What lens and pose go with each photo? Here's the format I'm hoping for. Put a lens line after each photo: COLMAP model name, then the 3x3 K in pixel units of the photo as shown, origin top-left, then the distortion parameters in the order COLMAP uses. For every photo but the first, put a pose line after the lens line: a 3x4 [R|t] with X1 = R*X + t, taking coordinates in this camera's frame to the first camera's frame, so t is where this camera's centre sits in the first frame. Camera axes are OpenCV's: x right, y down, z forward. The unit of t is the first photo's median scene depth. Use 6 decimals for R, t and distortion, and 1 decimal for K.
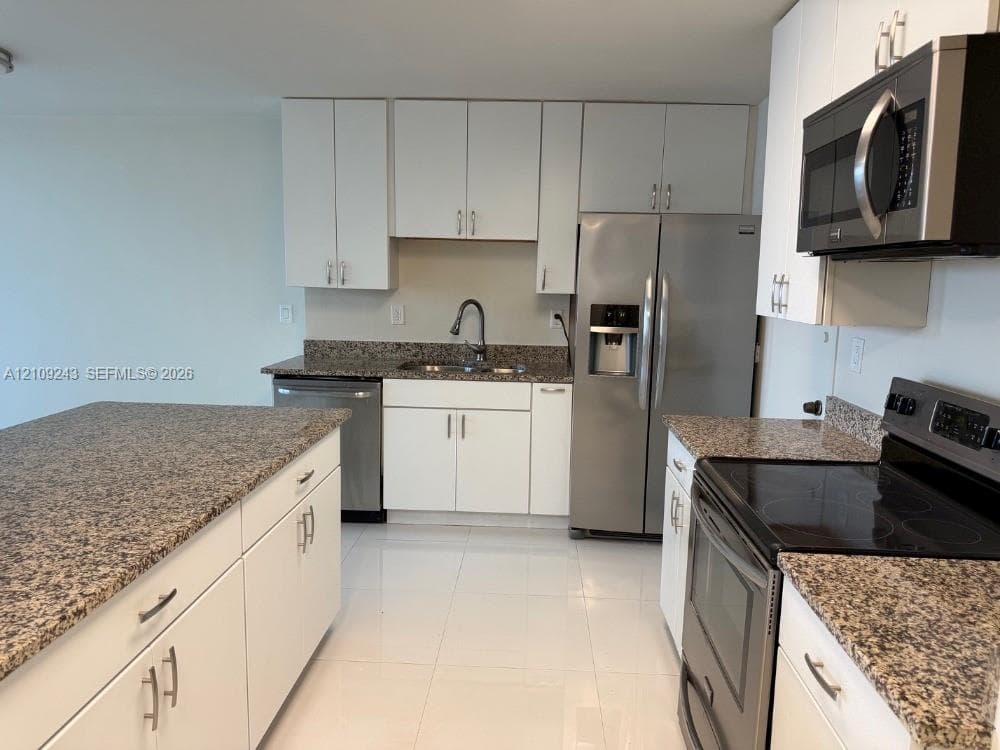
lens RADIAL K [[687.8, 0, 500.0], [0, 687.8, 375.0], [0, 0, 1]] dist [0.054210, -0.040586]
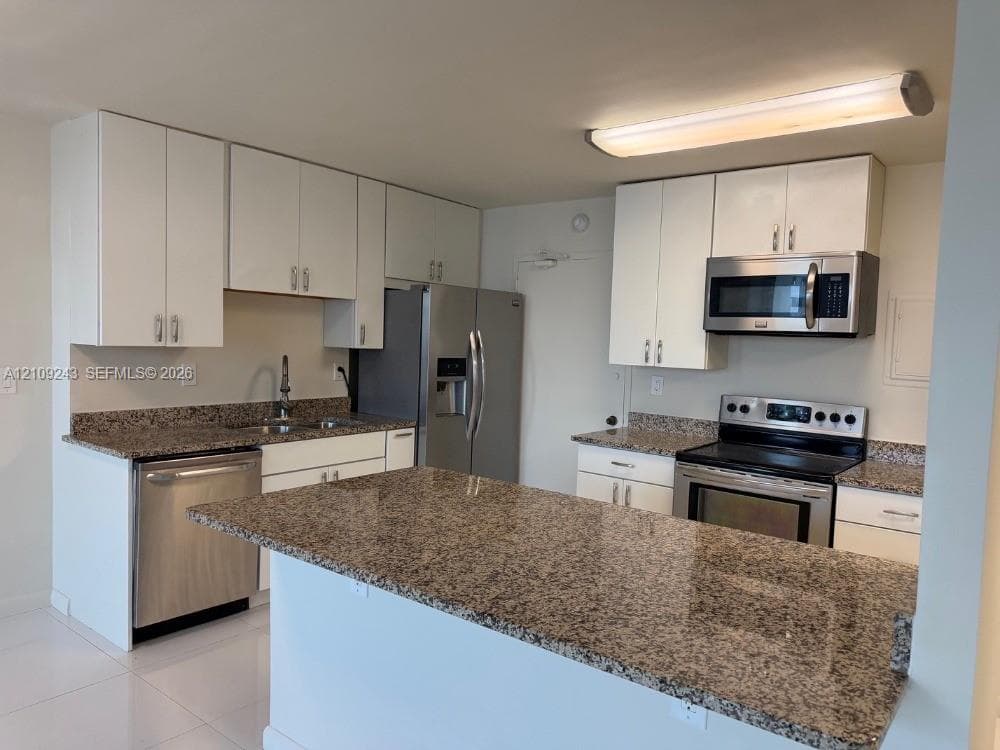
lens RADIAL K [[687.8, 0, 500.0], [0, 687.8, 375.0], [0, 0, 1]] dist [0.054210, -0.040586]
pose [[0.597355, -0.047592, 0.800563, -0.674184], [0.093285, 0.995585, -0.010421, -0.045801], [-0.796533, 0.080905, 0.599157, 0.182806]]
